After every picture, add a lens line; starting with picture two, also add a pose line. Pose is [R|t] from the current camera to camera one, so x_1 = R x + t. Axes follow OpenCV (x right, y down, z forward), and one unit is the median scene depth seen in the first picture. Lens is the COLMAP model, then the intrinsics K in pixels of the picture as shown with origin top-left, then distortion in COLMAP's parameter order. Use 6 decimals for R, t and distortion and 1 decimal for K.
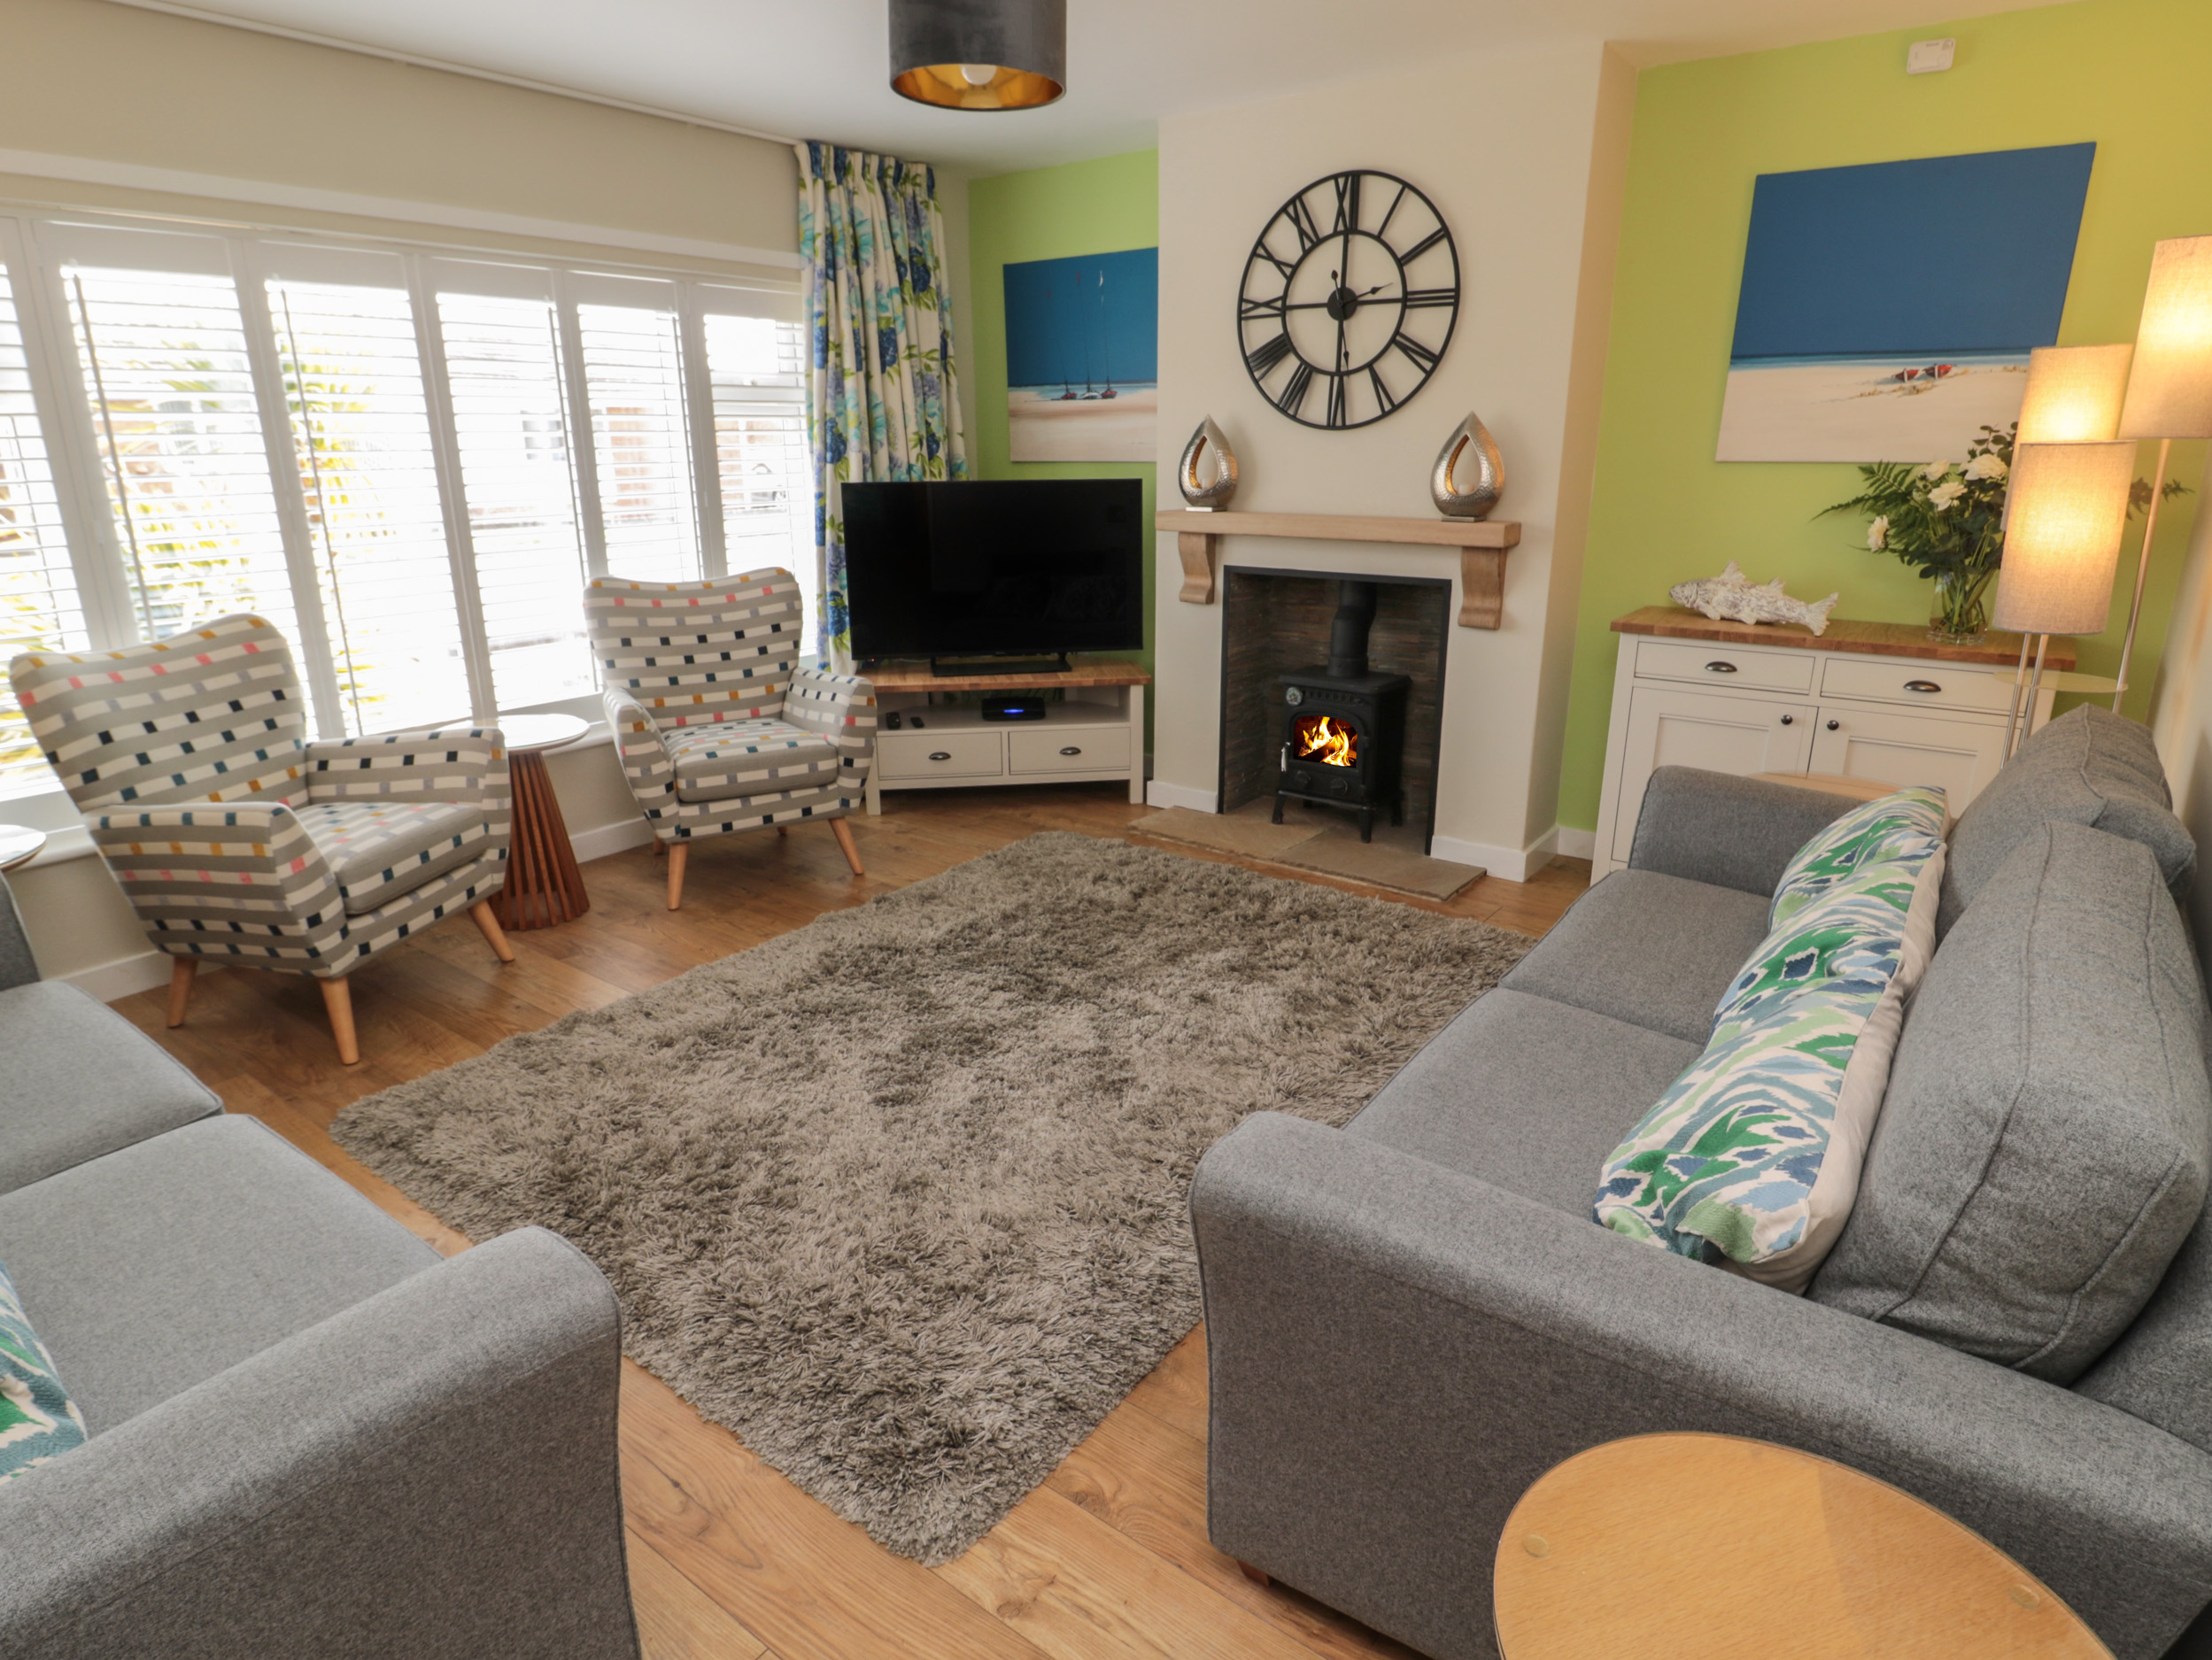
lens RADIAL K [[1231.6, 0, 1086.0], [0, 1231.6, 828.7], [0, 0, 1]] dist [-0.000643, -0.013985]
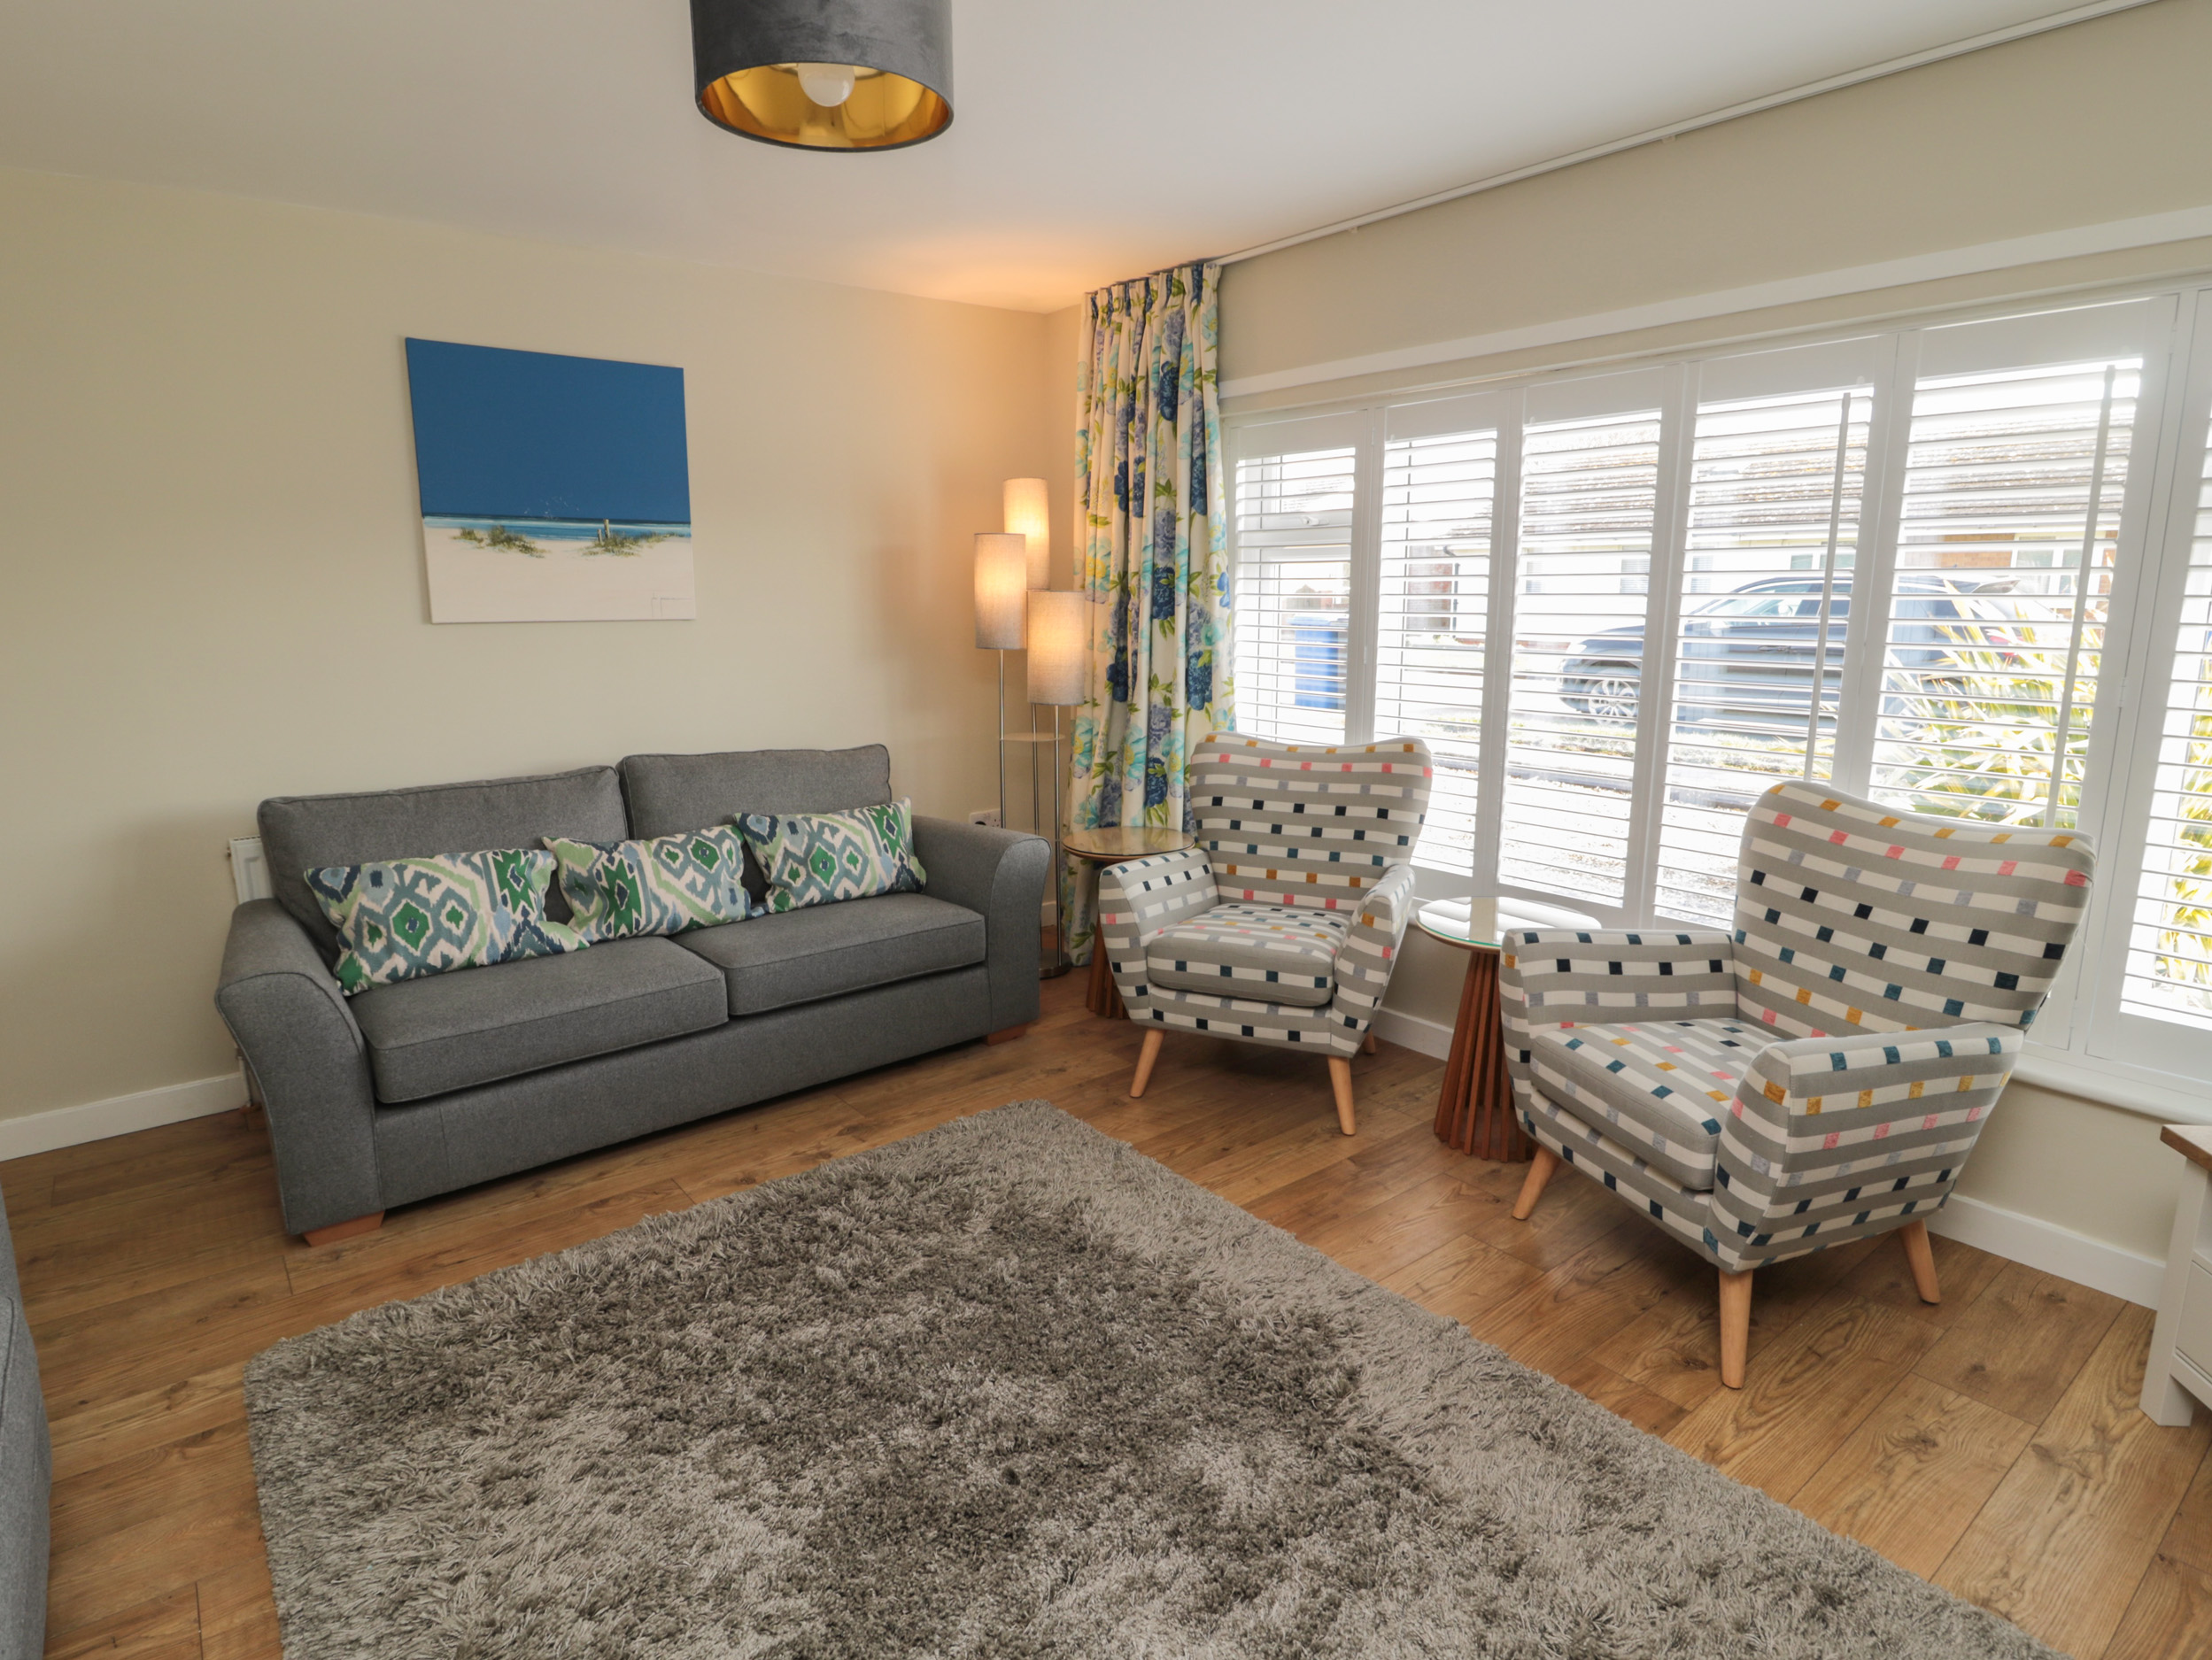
lens RADIAL K [[1231.6, 0, 1086.0], [0, 1231.6, 828.7], [0, 0, 1]] dist [-0.000643, -0.013985]
pose [[-0.256942, 0.200244, -0.945454, 0.325388], [-0.279665, 0.921035, 0.271076, -0.237877], [0.925077, 0.334061, -0.180652, 0.720529]]
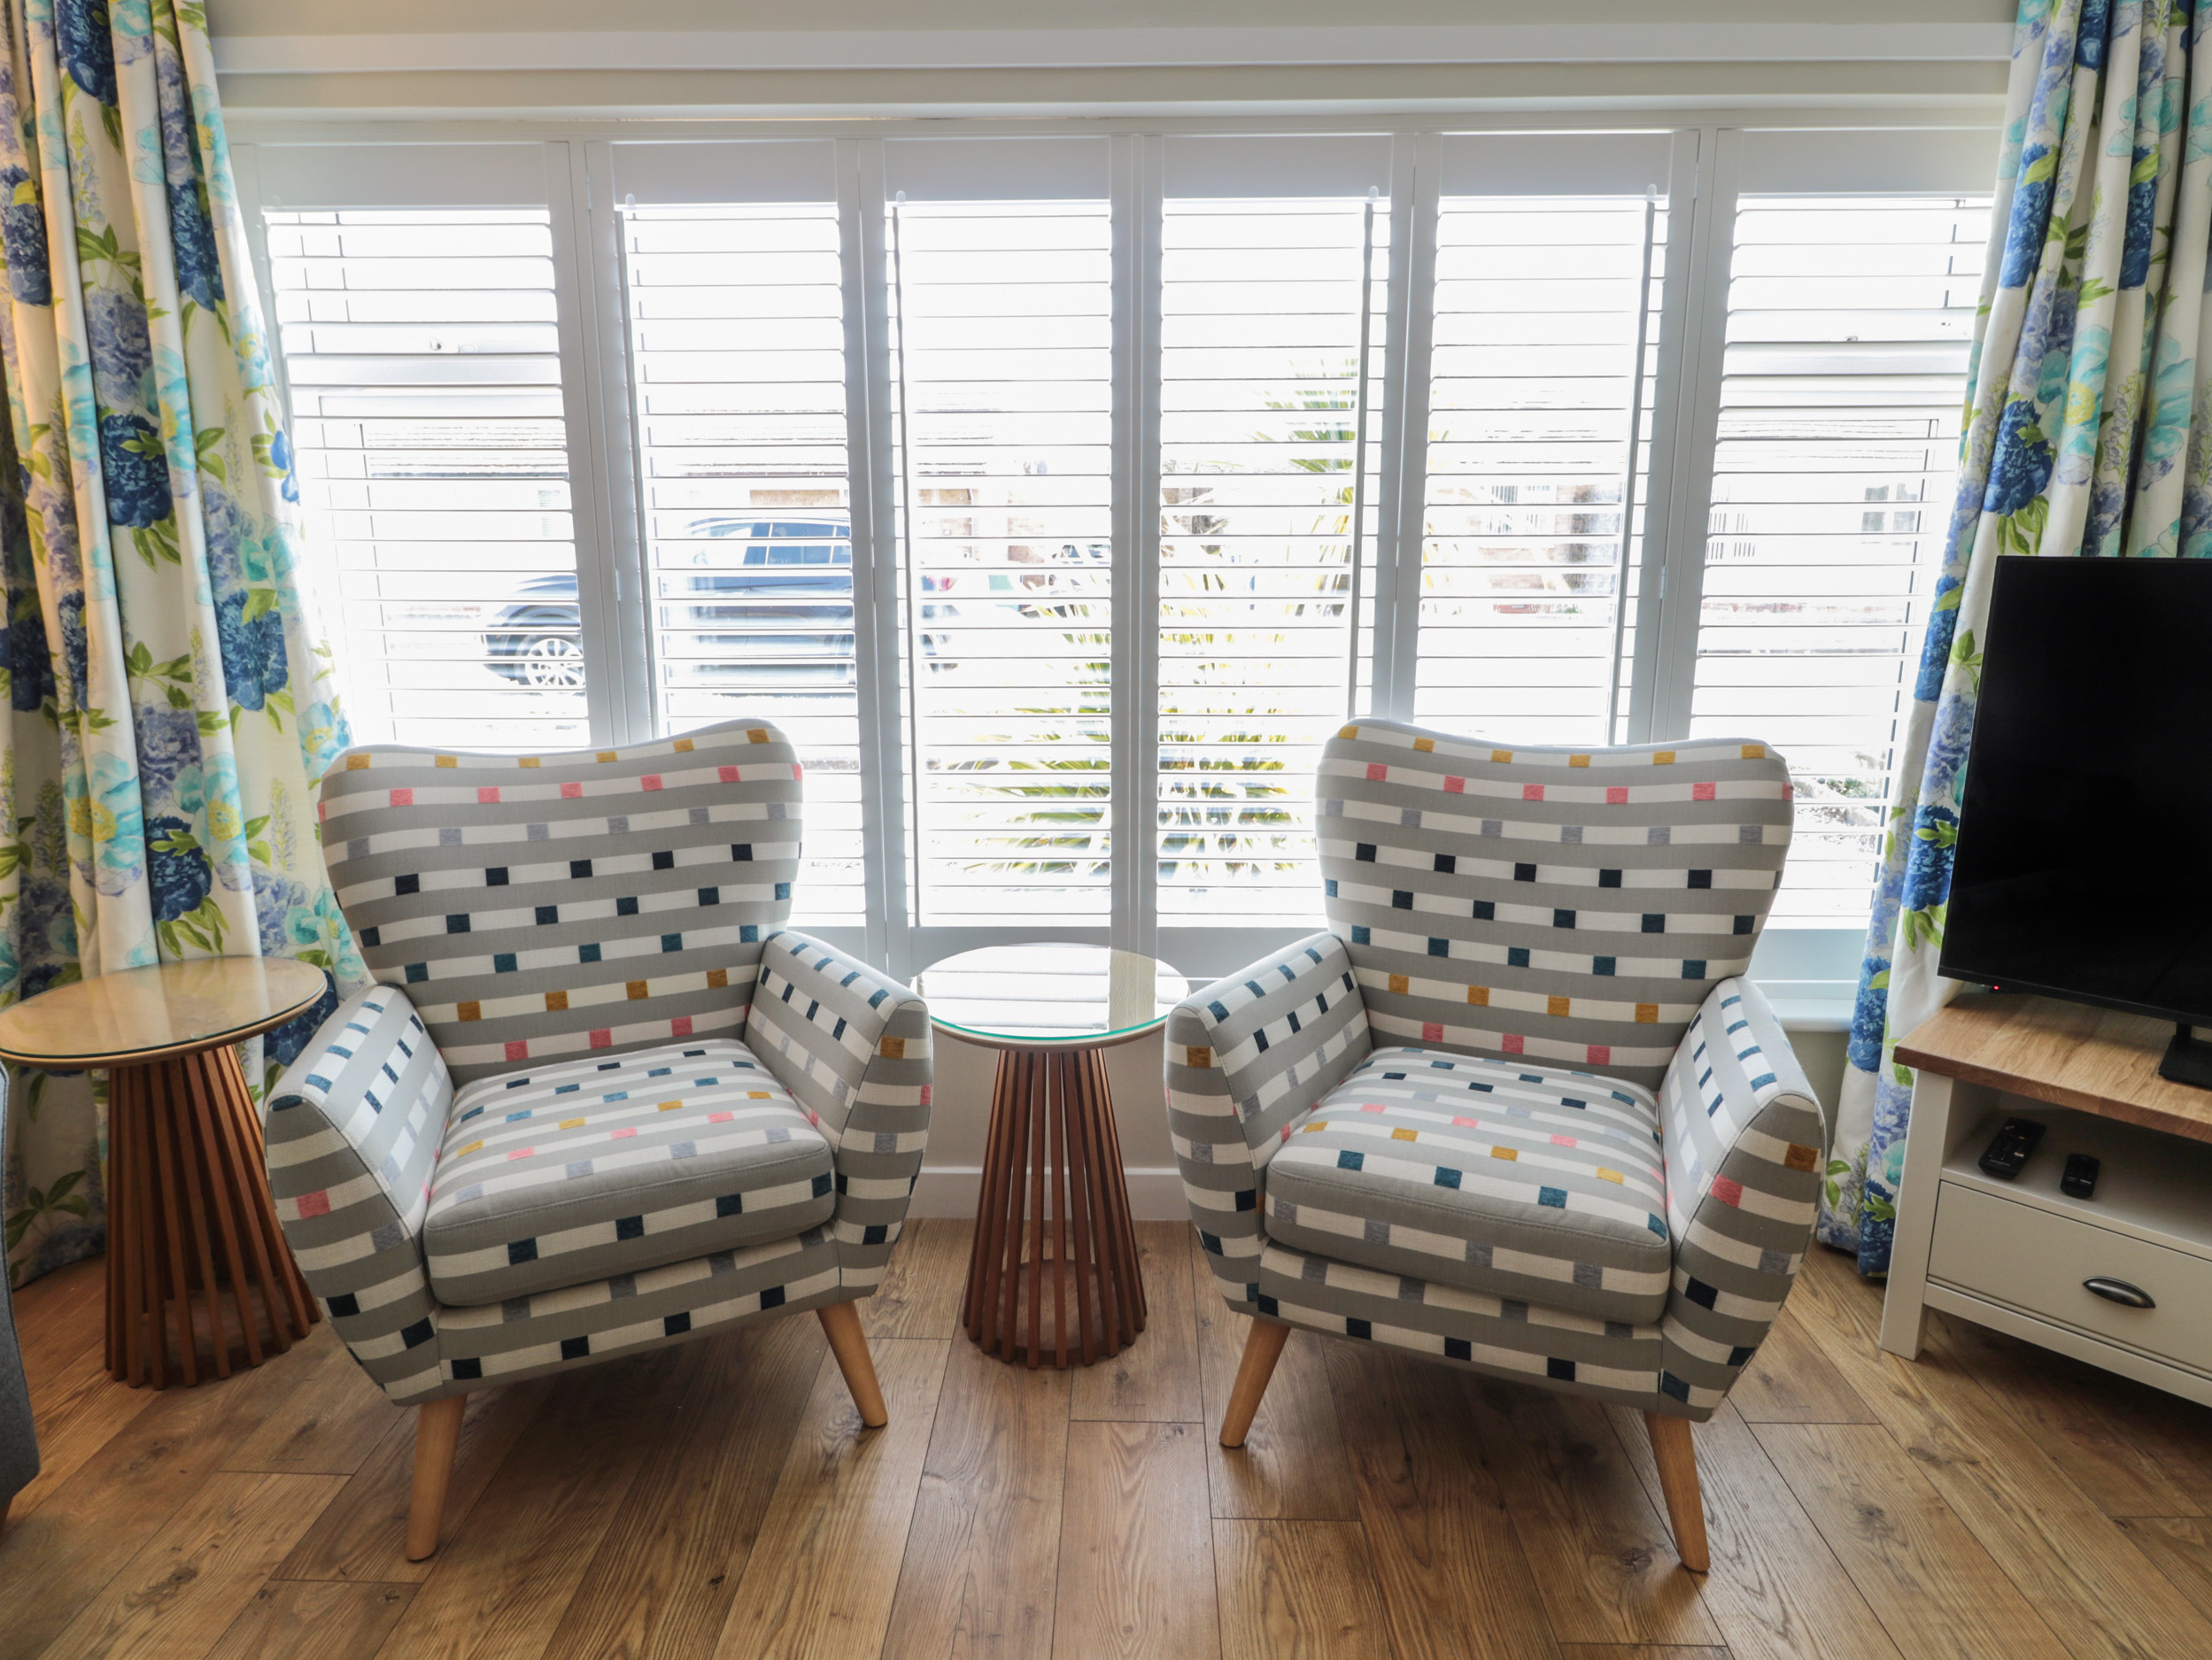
lens RADIAL K [[1346.4, 0, 1108.7], [0, 1346.4, 825.2], [0, 0, 1]] dist [0.006056, -0.016455]
pose [[0.586269, 0.178120, -0.790292, -0.004348], [-0.246317, 0.968537, 0.035566, -0.144990], [0.771762, 0.173811, 0.611697, 0.541920]]
